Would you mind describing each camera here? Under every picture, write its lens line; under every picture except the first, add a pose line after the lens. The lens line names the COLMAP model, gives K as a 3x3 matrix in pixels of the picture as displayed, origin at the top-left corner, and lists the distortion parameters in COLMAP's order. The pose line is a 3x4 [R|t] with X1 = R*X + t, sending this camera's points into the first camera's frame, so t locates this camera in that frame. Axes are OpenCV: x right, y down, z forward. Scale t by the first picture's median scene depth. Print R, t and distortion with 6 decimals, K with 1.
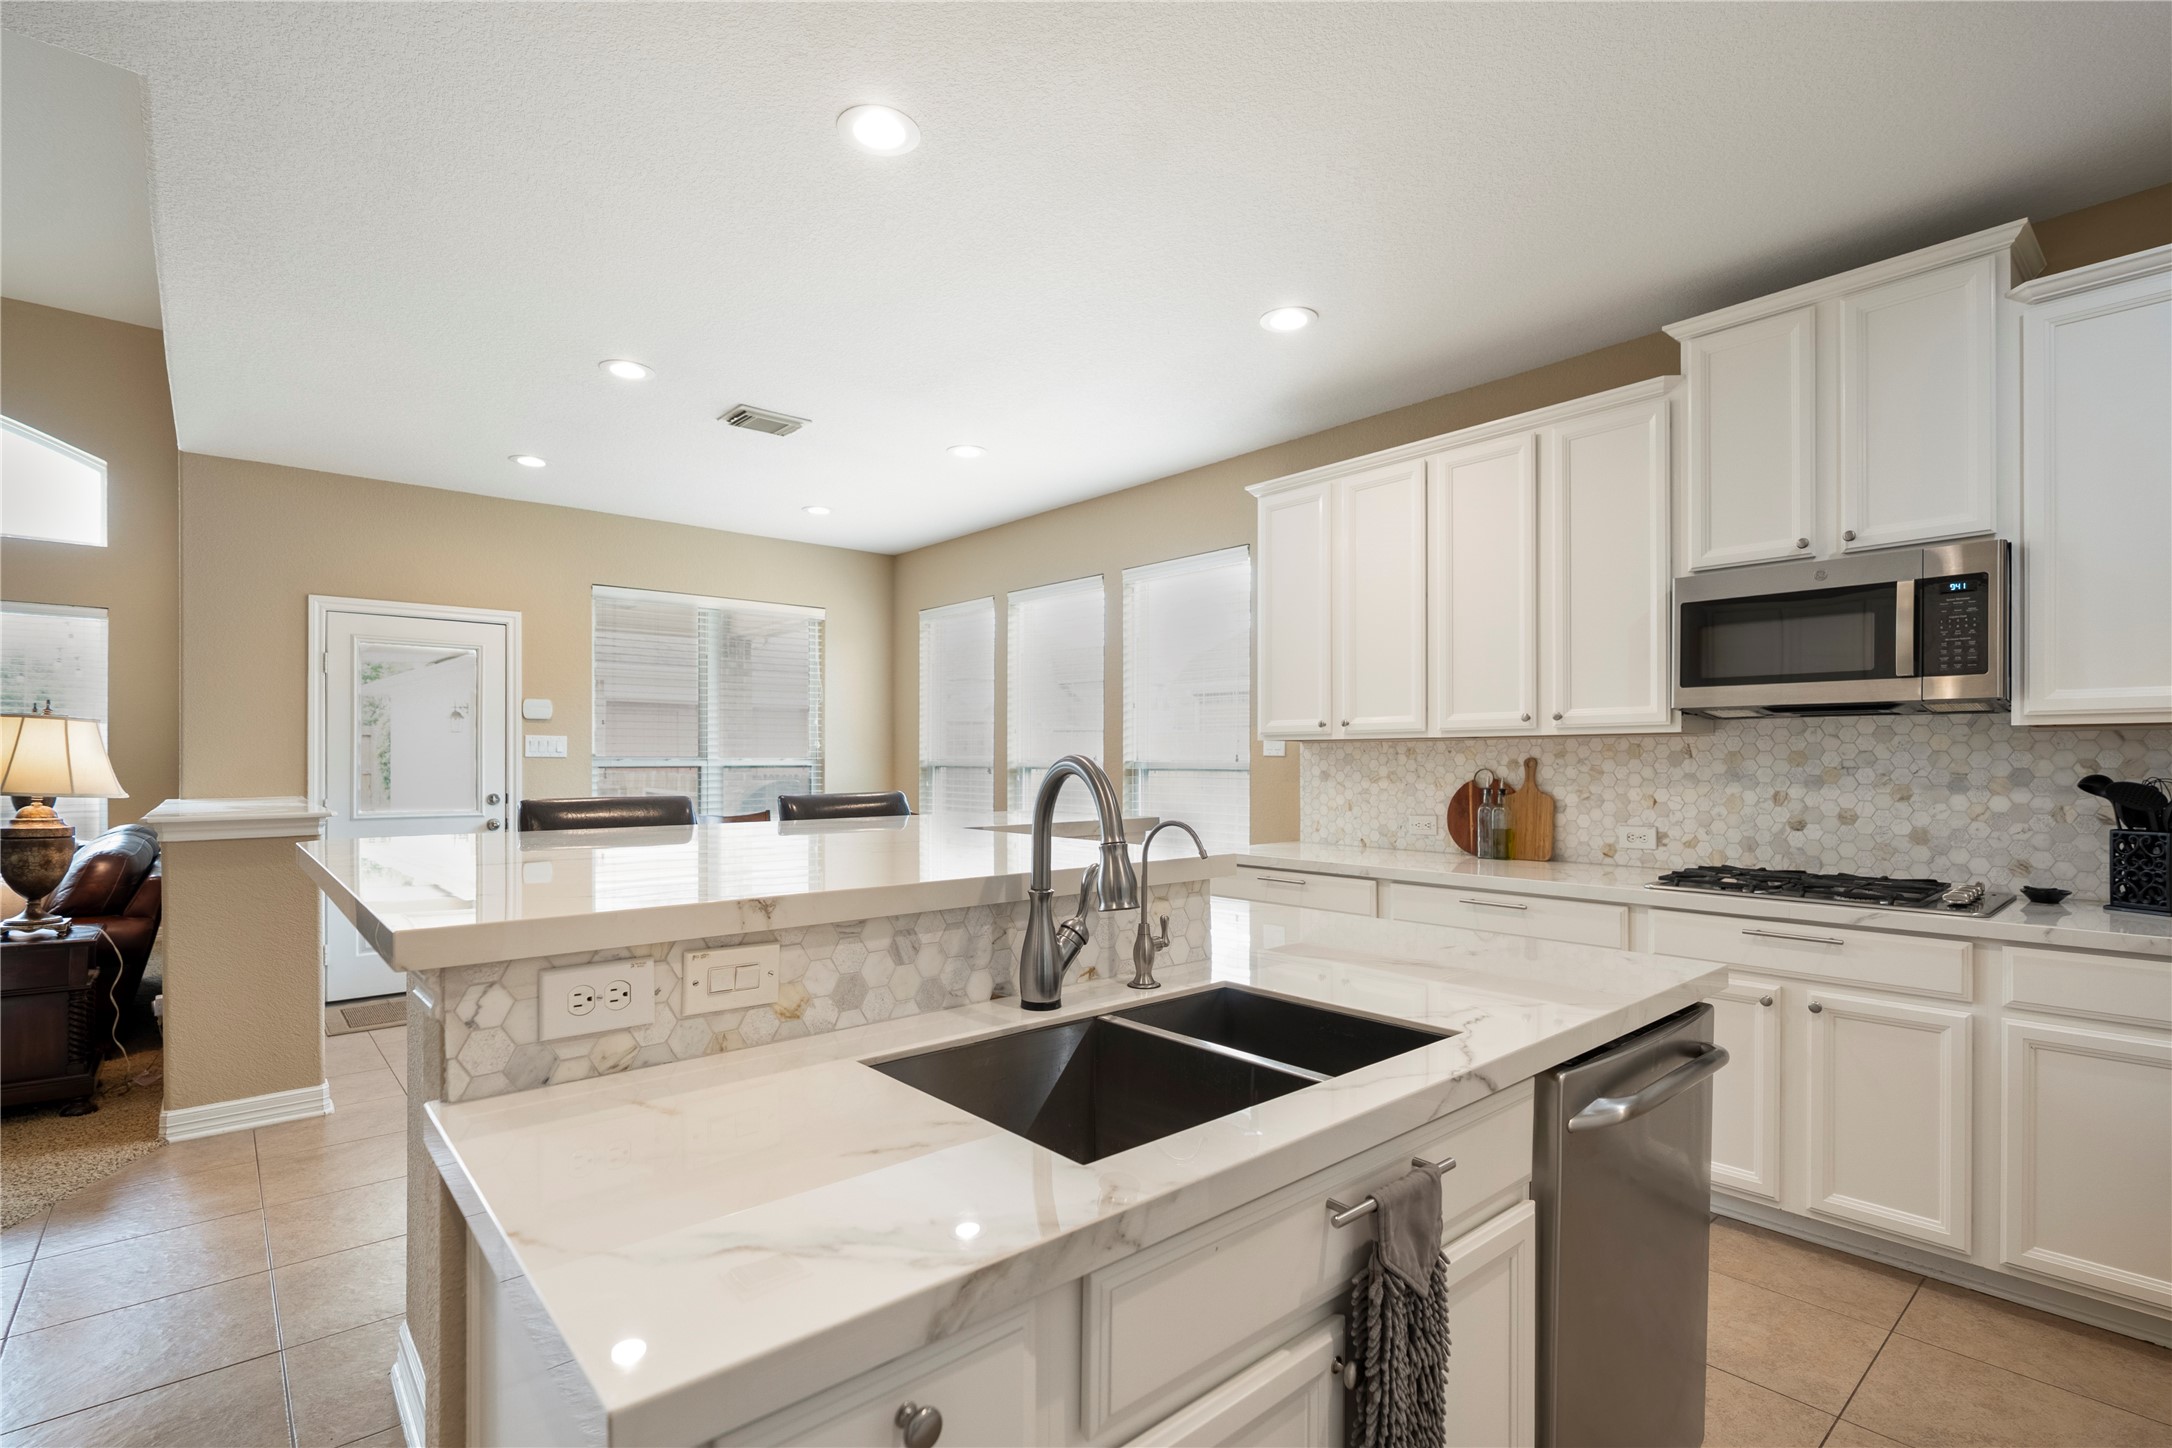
lens RADIAL K [[1011.1, 0, 1081.7], [0, 1011.1, 758.6], [0, 0, 1]] dist [-0.002039, -0.000072]
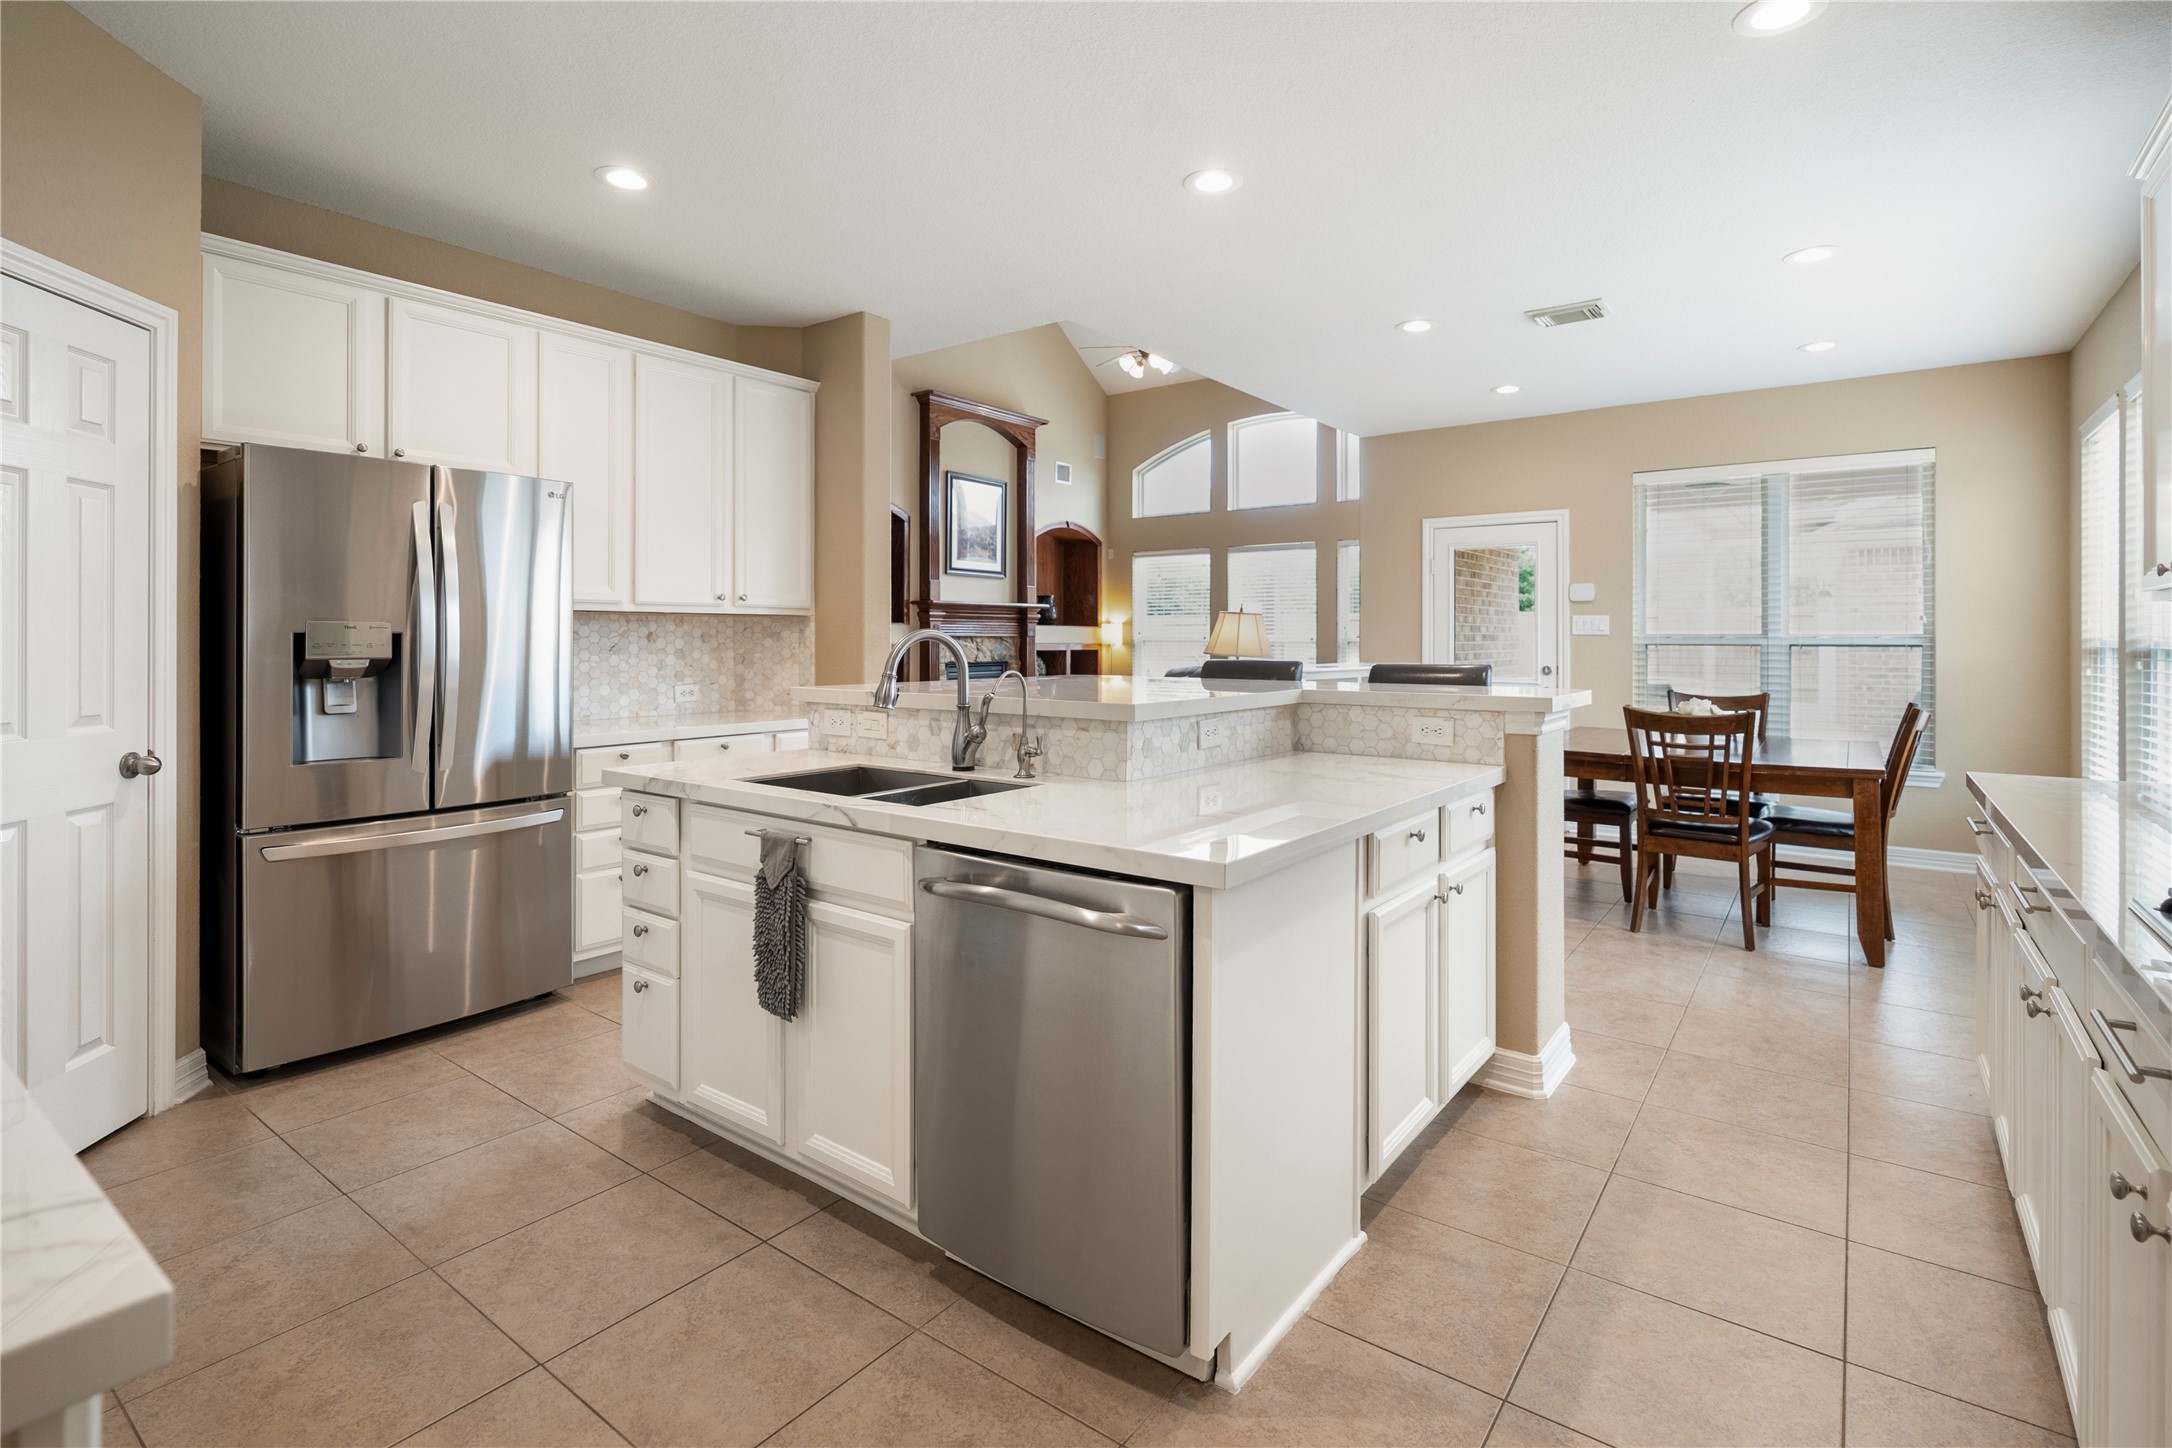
lens RADIAL K [[1033.3, 0, 1105.3], [0, 1033.3, 631.8], [0, 0, 1]] dist [-0.003195, -0.000105]
pose [[0.219611, -0.005475, -0.975572, 0.493690], [-0.002062, 0.999979, -0.006076, 0.003598], [0.975585, 0.003346, 0.219595, 0.234203]]
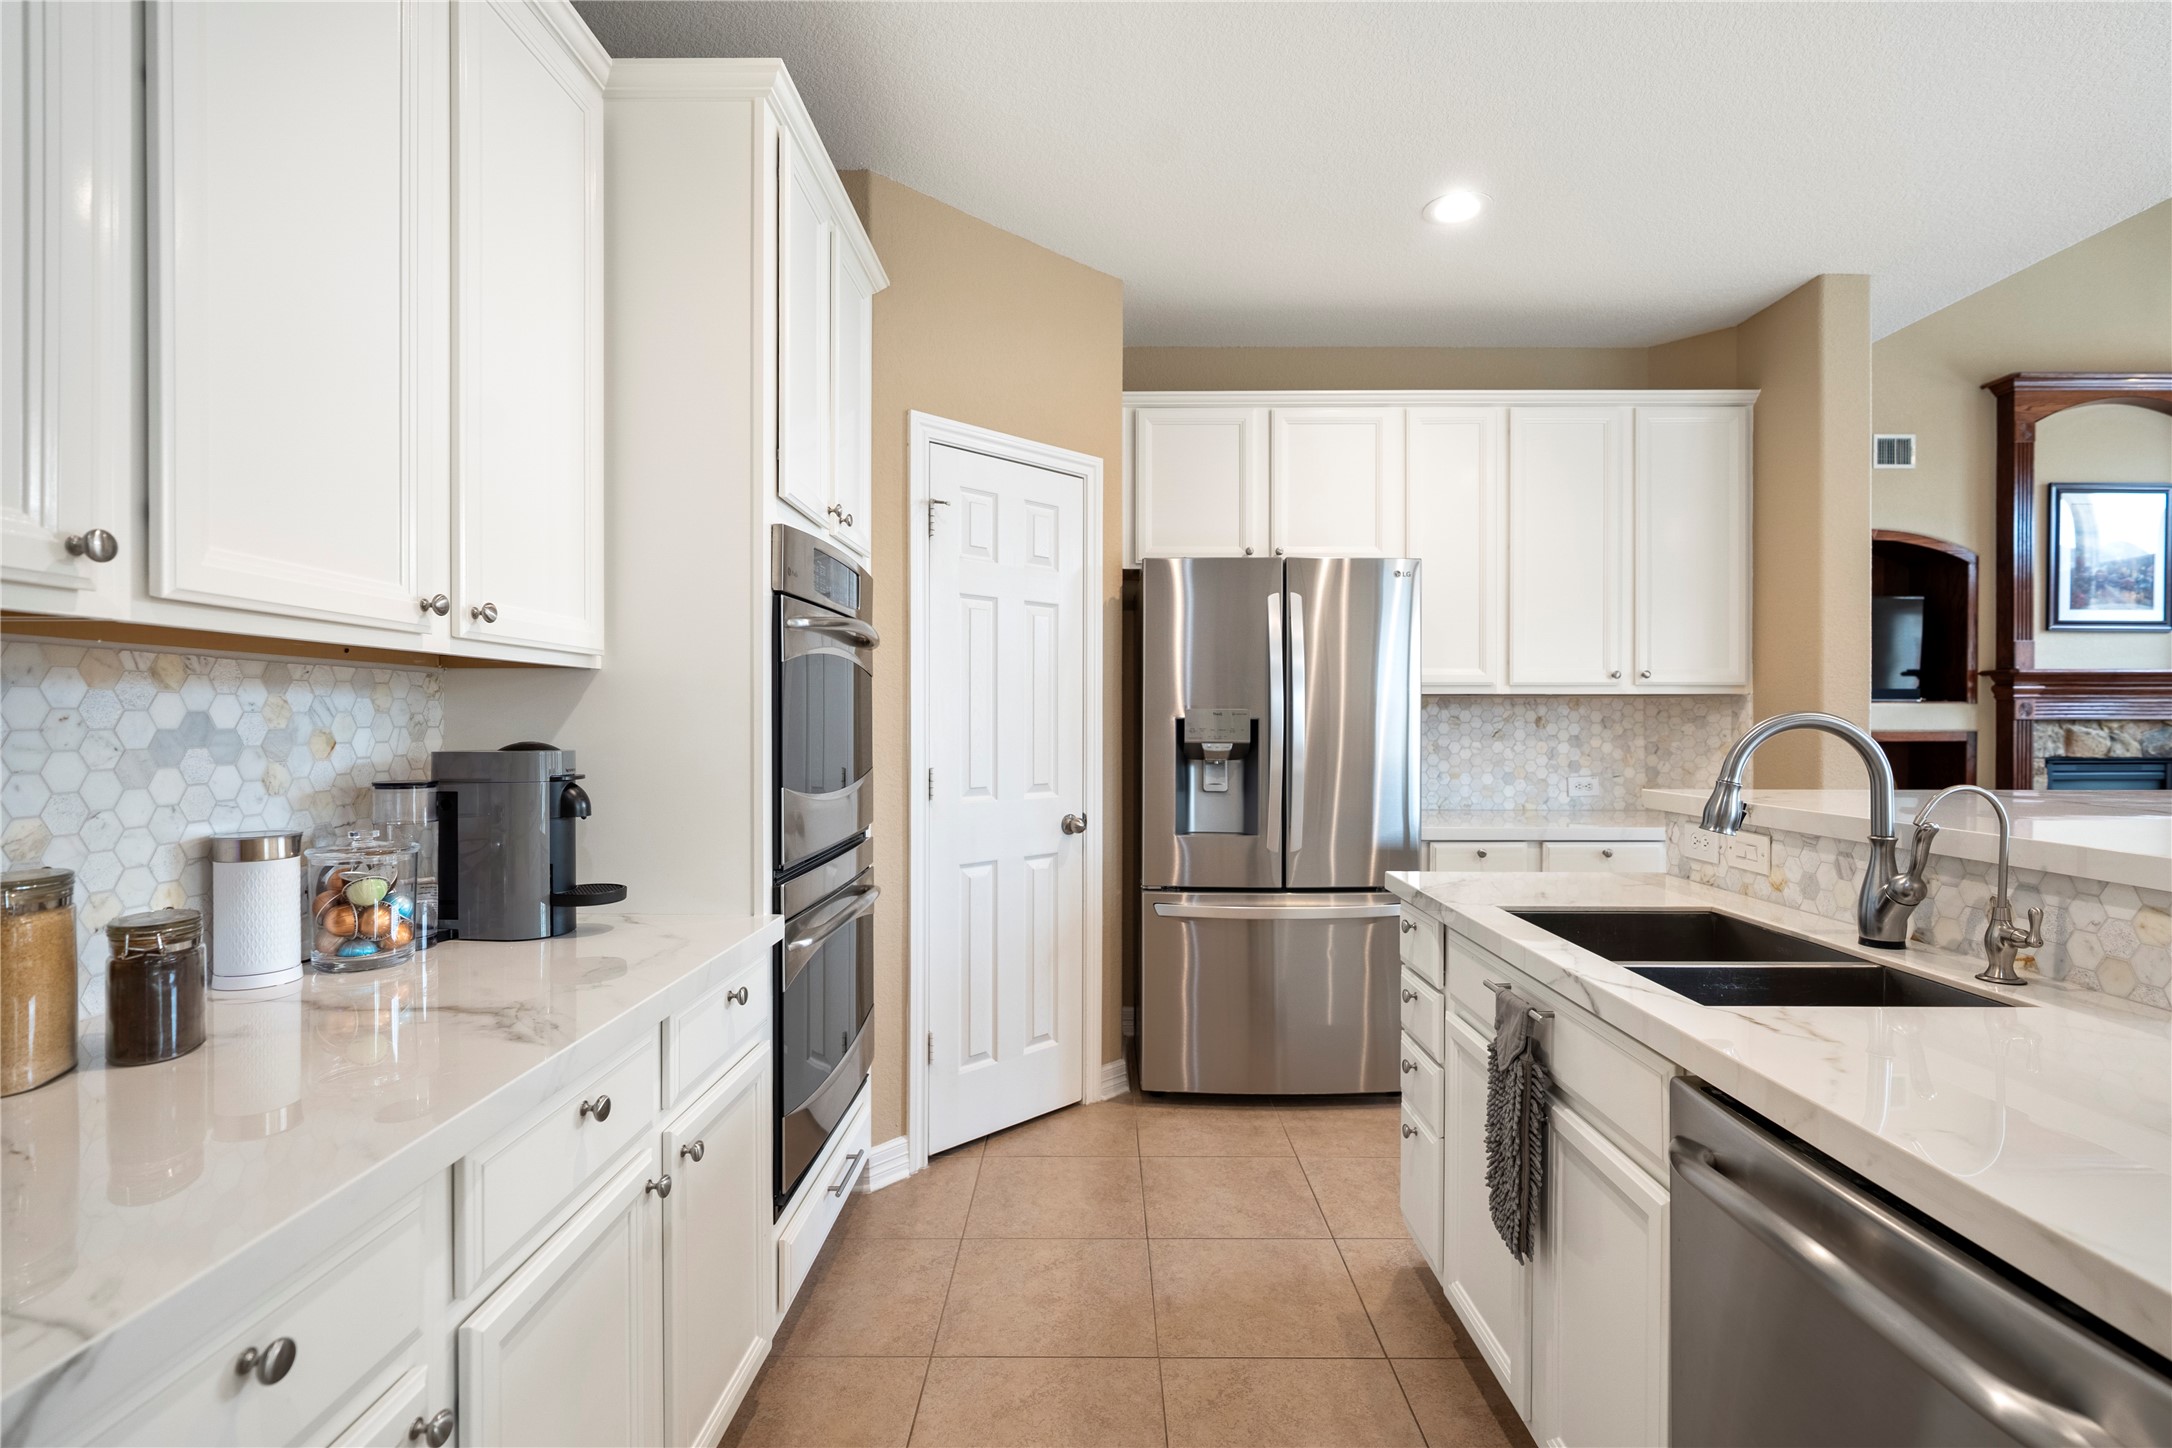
lens RADIAL K [[1004.8, 0, 1083.9], [0, 1004.8, 727.0], [0, 0, 1]] dist [-0.005777, 0.000254]
pose [[-0.664906, 0.004704, -0.746912, 0.361843], [-0.000964, 0.999974, 0.007156, 0.002144], [0.746926, 0.005479, -0.664884, 0.297191]]
